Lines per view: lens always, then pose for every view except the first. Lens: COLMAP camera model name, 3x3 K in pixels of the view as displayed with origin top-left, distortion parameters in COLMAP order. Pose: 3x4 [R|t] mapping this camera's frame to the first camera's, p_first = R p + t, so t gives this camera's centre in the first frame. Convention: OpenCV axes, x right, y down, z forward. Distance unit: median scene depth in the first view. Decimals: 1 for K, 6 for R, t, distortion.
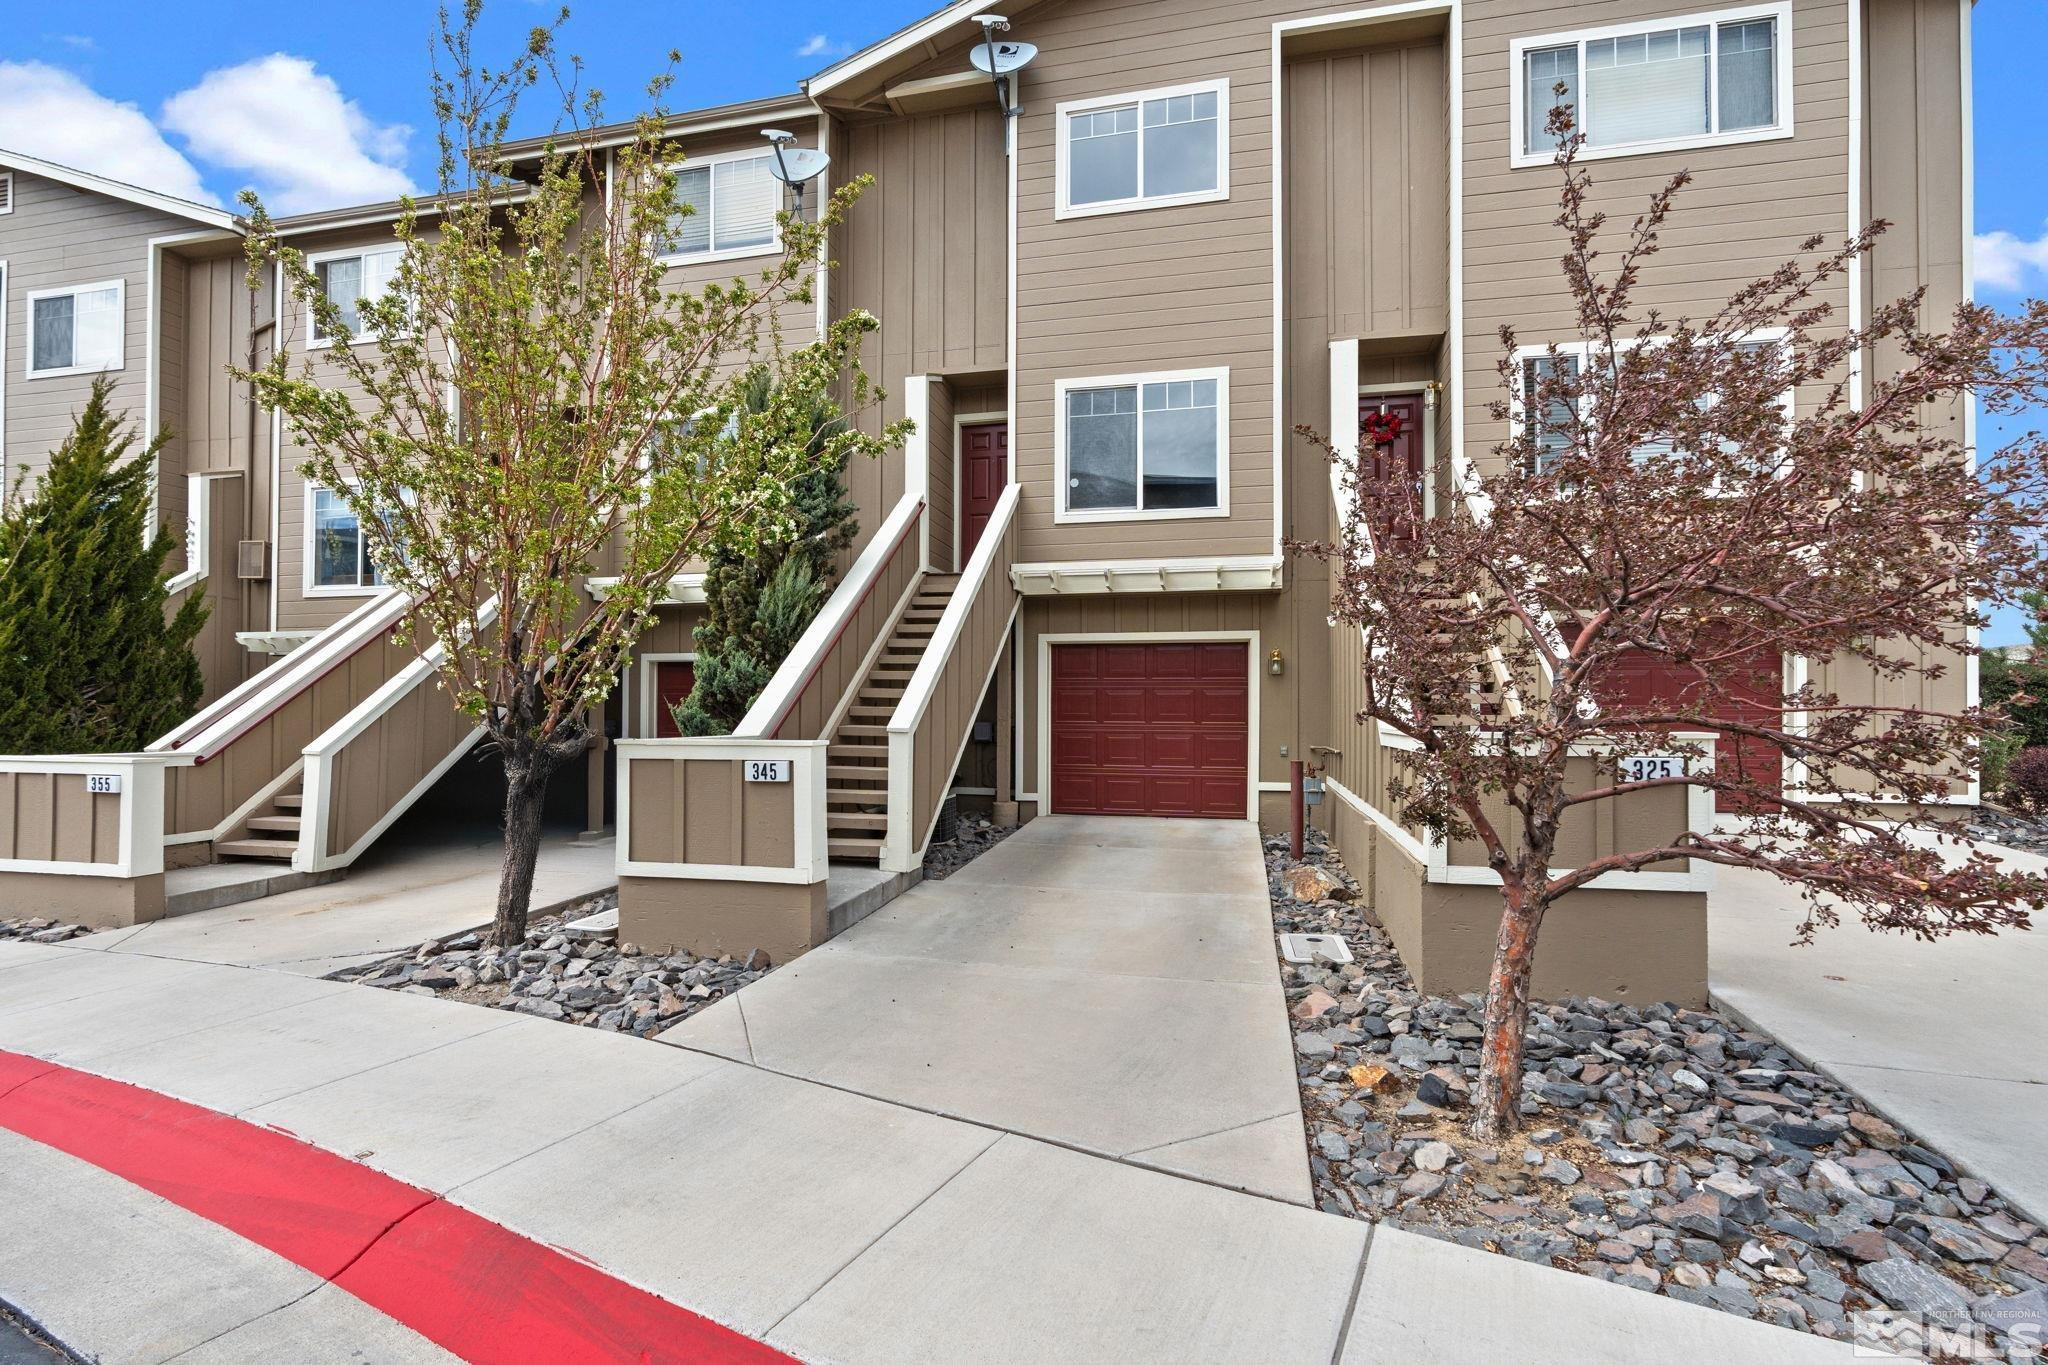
lens RADIAL K [[819.6, 0, 1068.6], [0, 819.6, 673.3], [0, 0, 1]] dist [-0.007624, 0.002323]
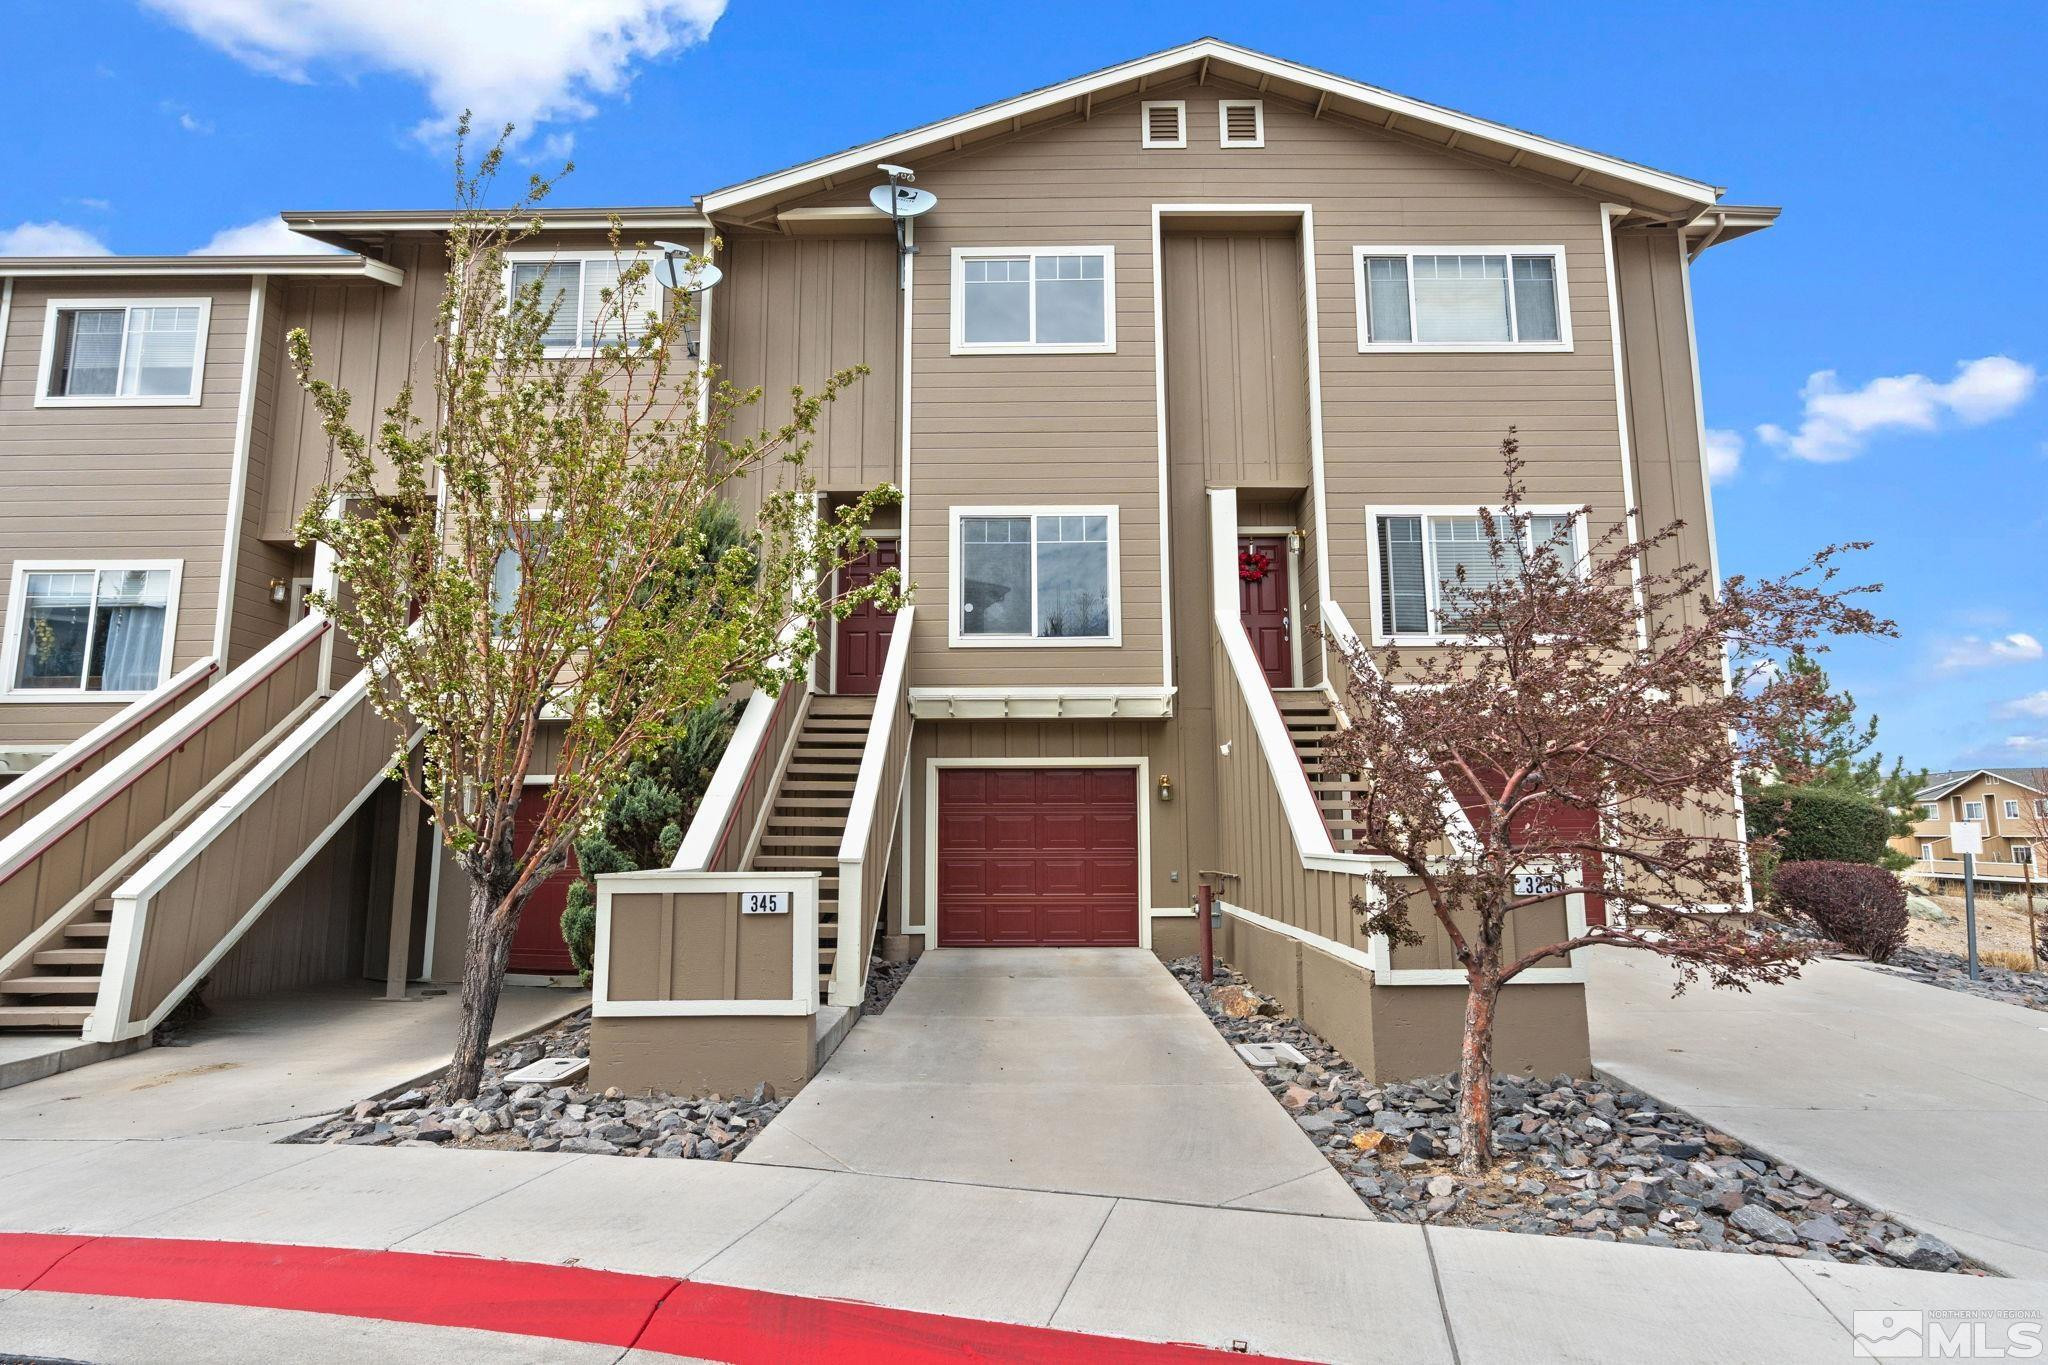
lens RADIAL K [[923.8, 0, 1034.1], [0, 923.8, 678.6], [0, 0, 1]] dist [-0.003593, 0.001096]
pose [[0.981166, 0.024045, 0.191665, -0.266092], [-0.000721, 0.992671, -0.120845, -0.019425], [-0.193166, 0.118431, 0.973992, -0.219212]]
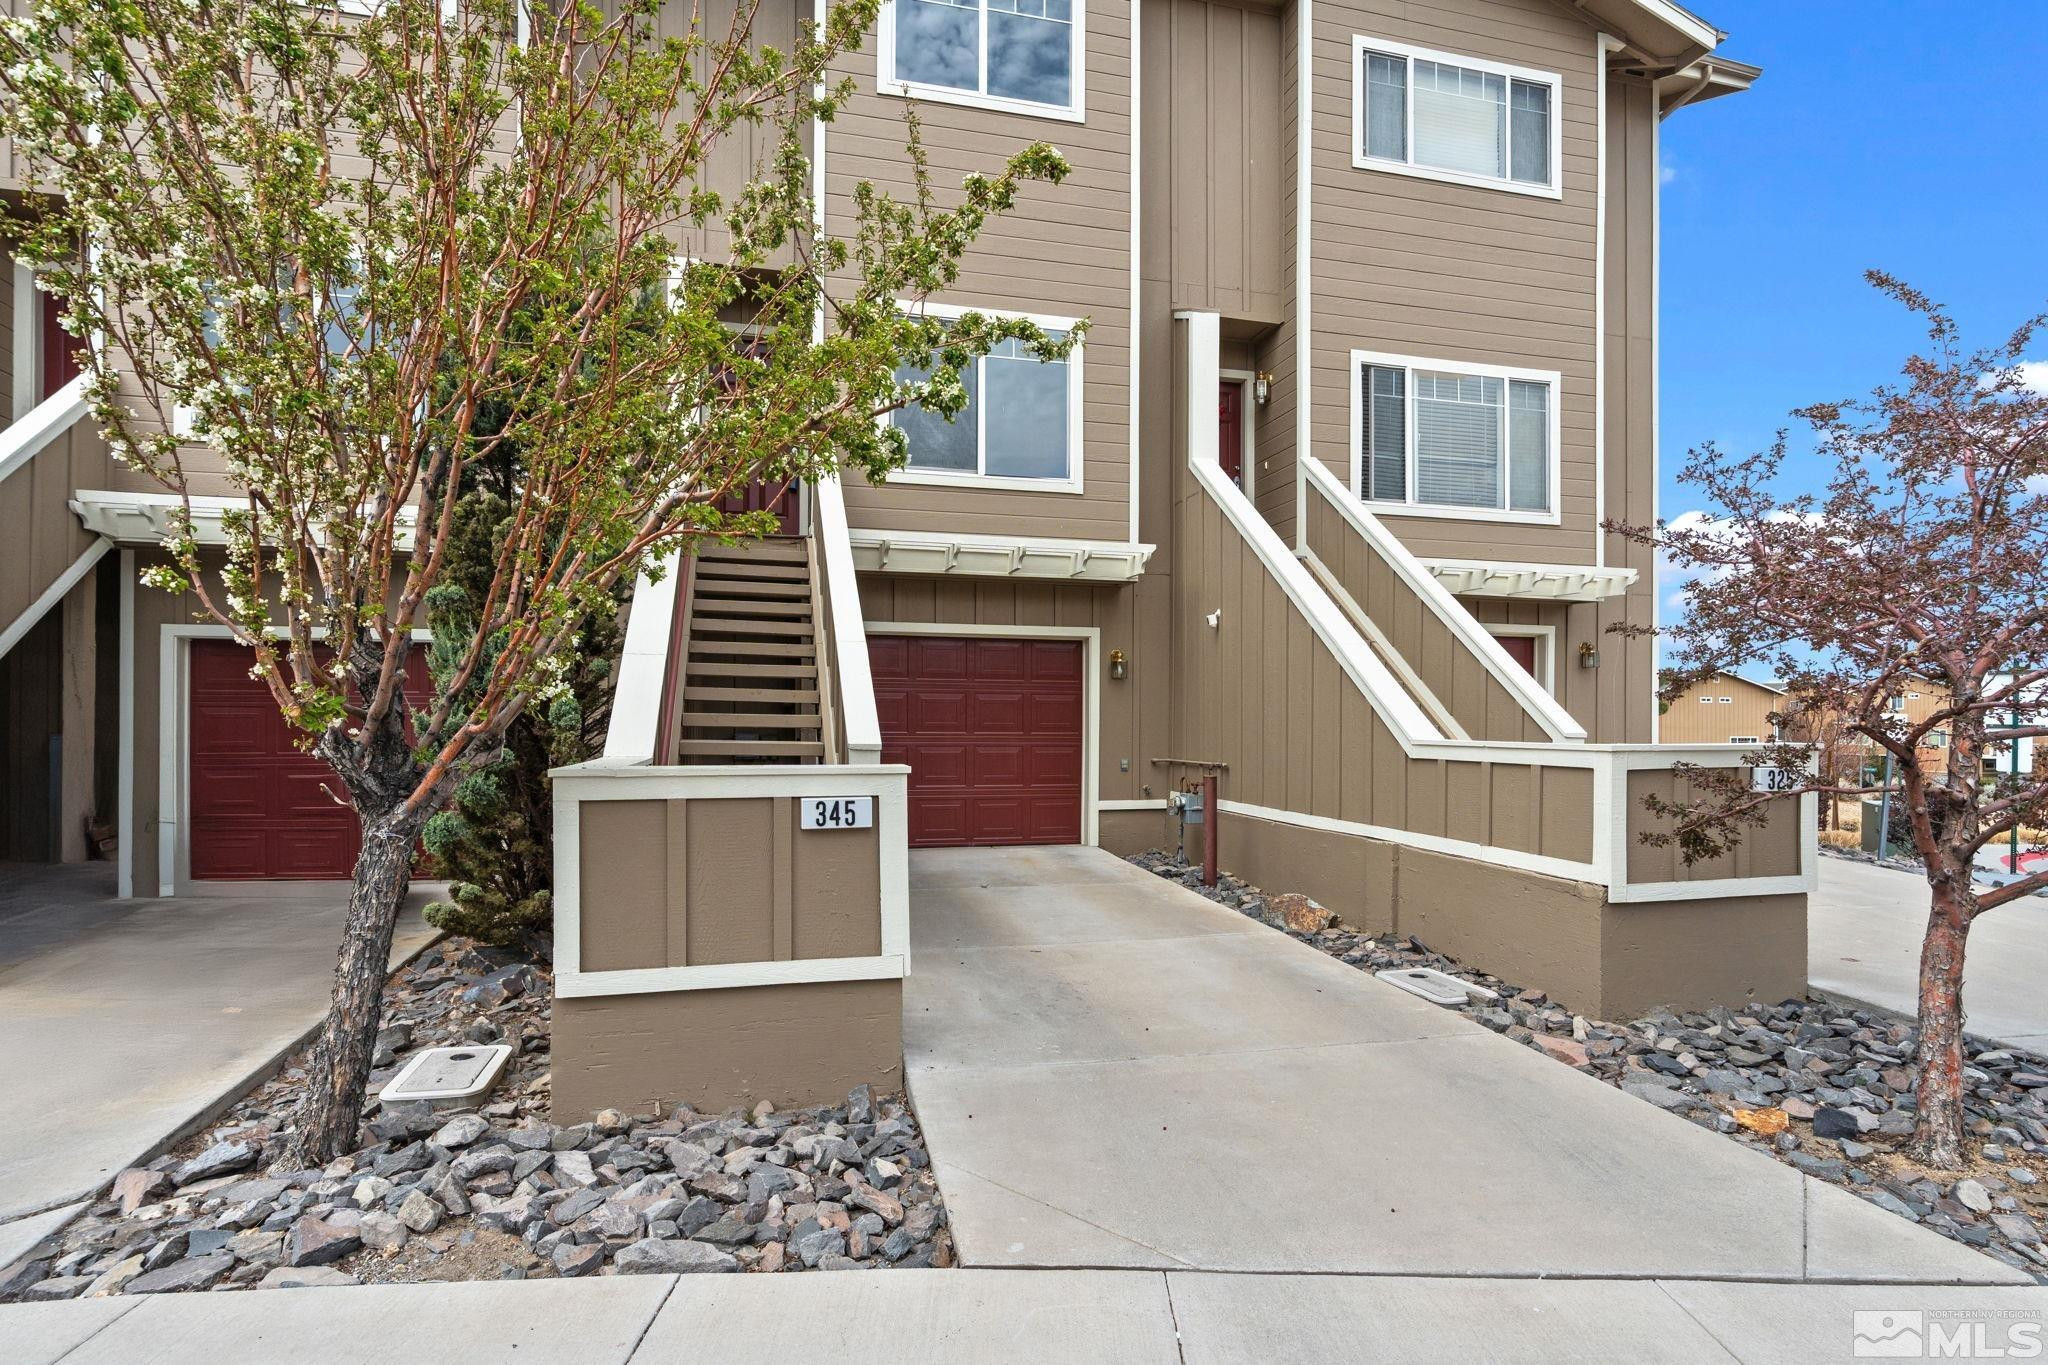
lens RADIAL K [[936.6, 0, 1004.8], [0, 936.6, 686.8], [0, 0, 1]] dist [-0.002098, 0.000737]
pose [[0.911689, 0.015795, 0.410577, -0.553738], [-0.021358, 0.999732, 0.008966, 0.008664], [-0.410325, -0.016943, 0.911782, 0.259319]]
